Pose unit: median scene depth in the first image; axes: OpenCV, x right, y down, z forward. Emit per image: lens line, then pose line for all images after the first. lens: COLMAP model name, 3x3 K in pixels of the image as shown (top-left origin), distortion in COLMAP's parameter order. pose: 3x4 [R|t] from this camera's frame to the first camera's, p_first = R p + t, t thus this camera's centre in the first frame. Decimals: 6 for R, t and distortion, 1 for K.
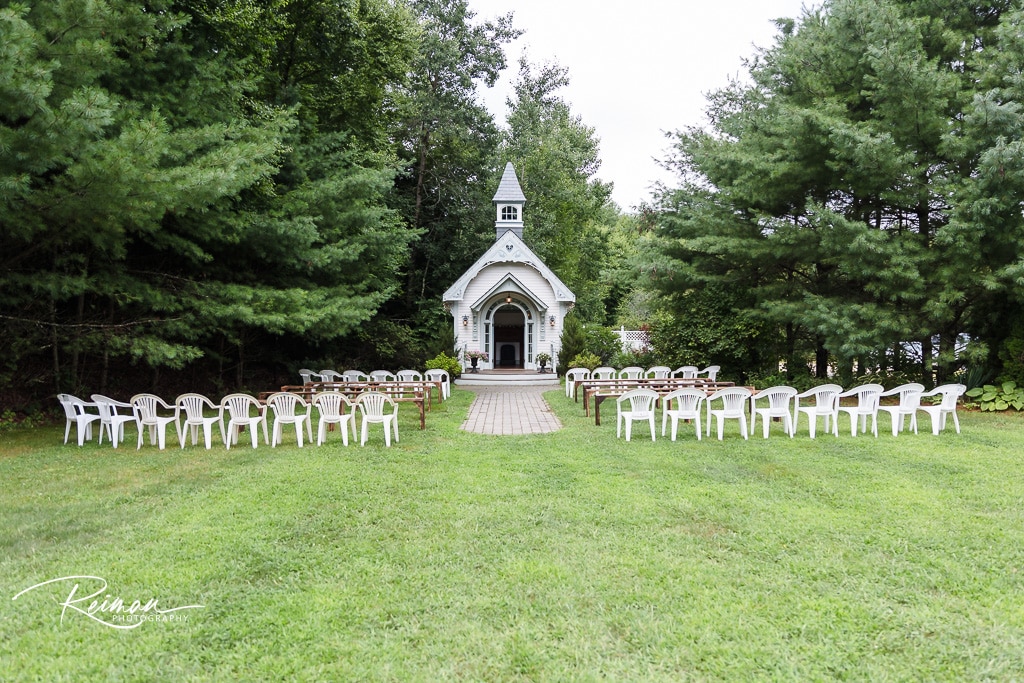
lens RADIAL K [[691.4, 0, 507.2], [0, 691.4, 335.0], [0, 0, 1]] dist [0.000479, 0.000215]
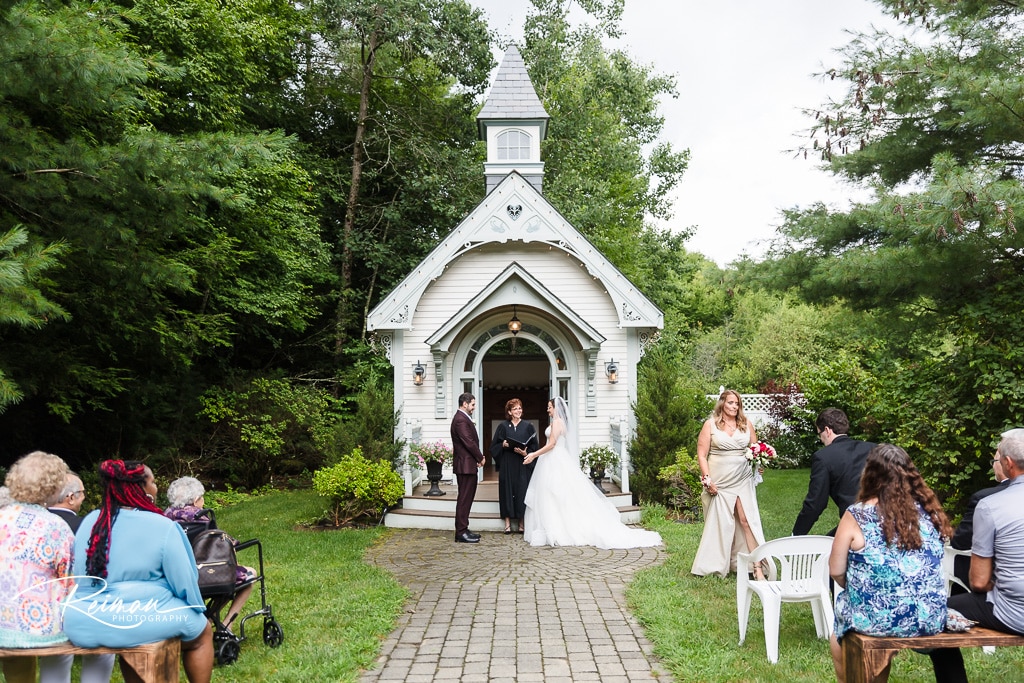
lens RADIAL K [[885.7, 0, 506.2], [0, 885.7, 335.9], [0, 0, 1]] dist [-0.014796, -0.002264]
pose [[0.999726, -0.017553, -0.015480, 0.005788], [0.016258, 0.996653, -0.080120, 0.001463], [0.016835, 0.079846, 0.996665, 0.428944]]
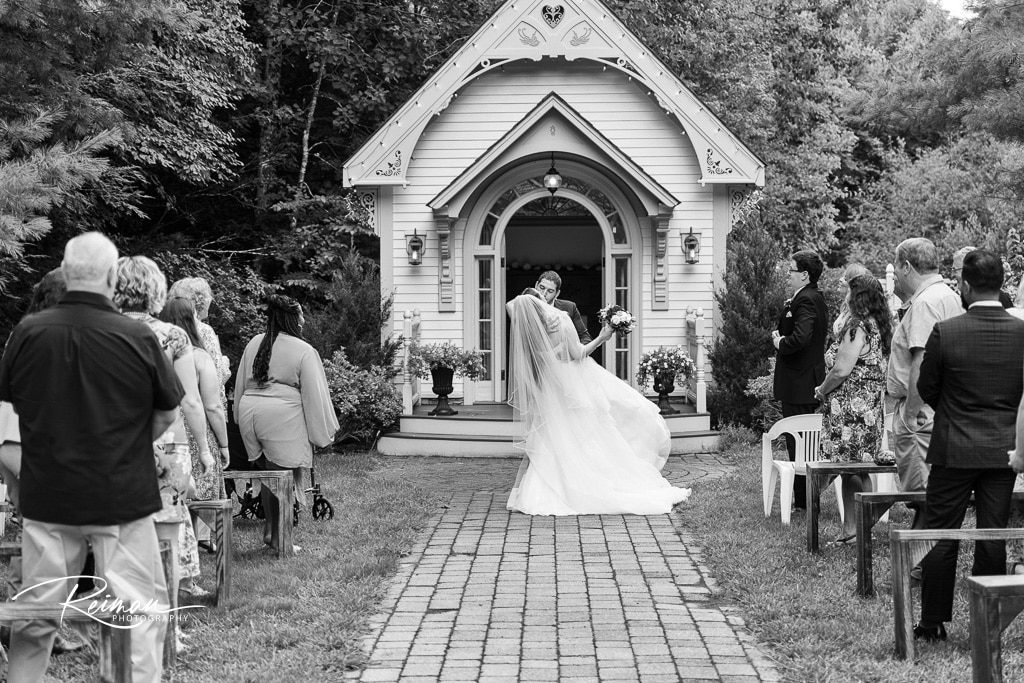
lens RADIAL K [[1774.2, 0, 513.8], [0, 1774.2, 346.8], [0, 0, 1]] dist [-0.141739, 0.000000]
pose [[0.999603, -0.010088, -0.026313, 0.005491], [0.010814, 0.999561, 0.027590, 0.002142], [0.026024, -0.027864, 0.999273, 0.193004]]
